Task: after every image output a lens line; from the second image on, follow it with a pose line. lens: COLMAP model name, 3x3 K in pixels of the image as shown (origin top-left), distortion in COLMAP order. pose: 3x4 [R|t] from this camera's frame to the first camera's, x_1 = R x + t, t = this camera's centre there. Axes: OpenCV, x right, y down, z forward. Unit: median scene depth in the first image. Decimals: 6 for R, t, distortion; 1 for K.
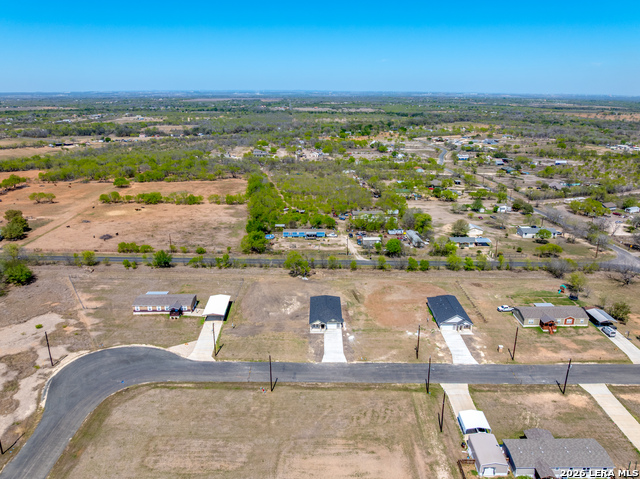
lens RADIAL K [[469.6, 0, 321.4], [0, 469.6, 238.4], [0, 0, 1]] dist [-0.035458, -0.005250]
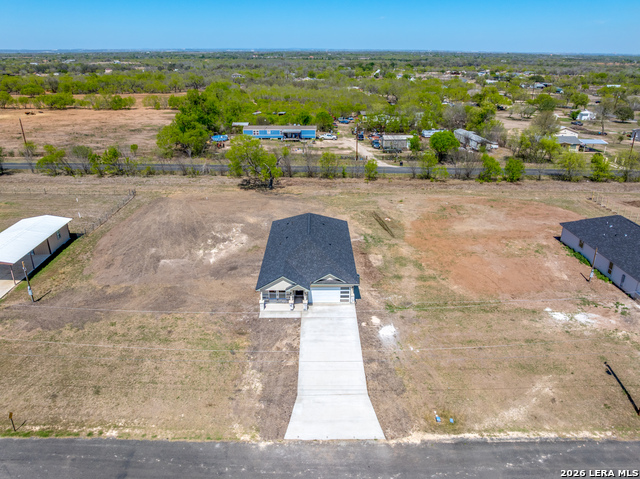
lens RADIAL K [[469.6, 0, 321.4], [0, 469.6, 238.4], [0, 0, 1]] dist [-0.035458, -0.005250]
pose [[0.999975, -0.001916, 0.006837, 0.013220], [0.001377, 0.996956, 0.077955, 0.094923], [-0.006966, -0.077944, 0.996933, 0.528090]]
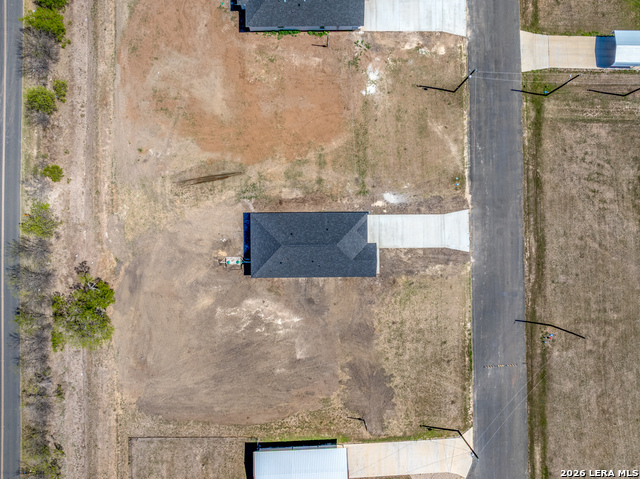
lens RADIAL K [[469.6, 0, 321.4], [0, 469.6, 238.4], [0, 0, 1]] dist [-0.035458, -0.005250]
pose [[-0.005296, -0.999970, 0.005662, 0.010643], [0.294052, 0.003854, 0.955782, -0.257899], [-0.955775, 0.006727, 0.294023, 0.701824]]
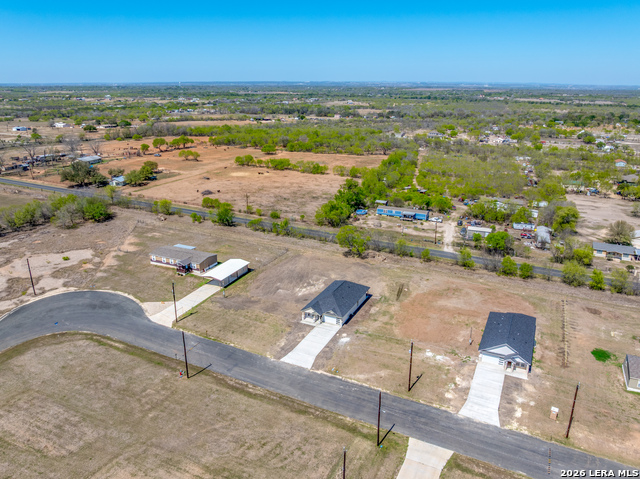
lens RADIAL K [[469.6, 0, 321.4], [0, 469.6, 238.4], [0, 0, 1]] dist [-0.035458, -0.005250]
pose [[0.896857, 0.140950, -0.419261, 0.242940], [-0.134379, 0.989892, 0.045335, 0.019445], [0.421413, 0.015681, 0.906733, 0.240352]]
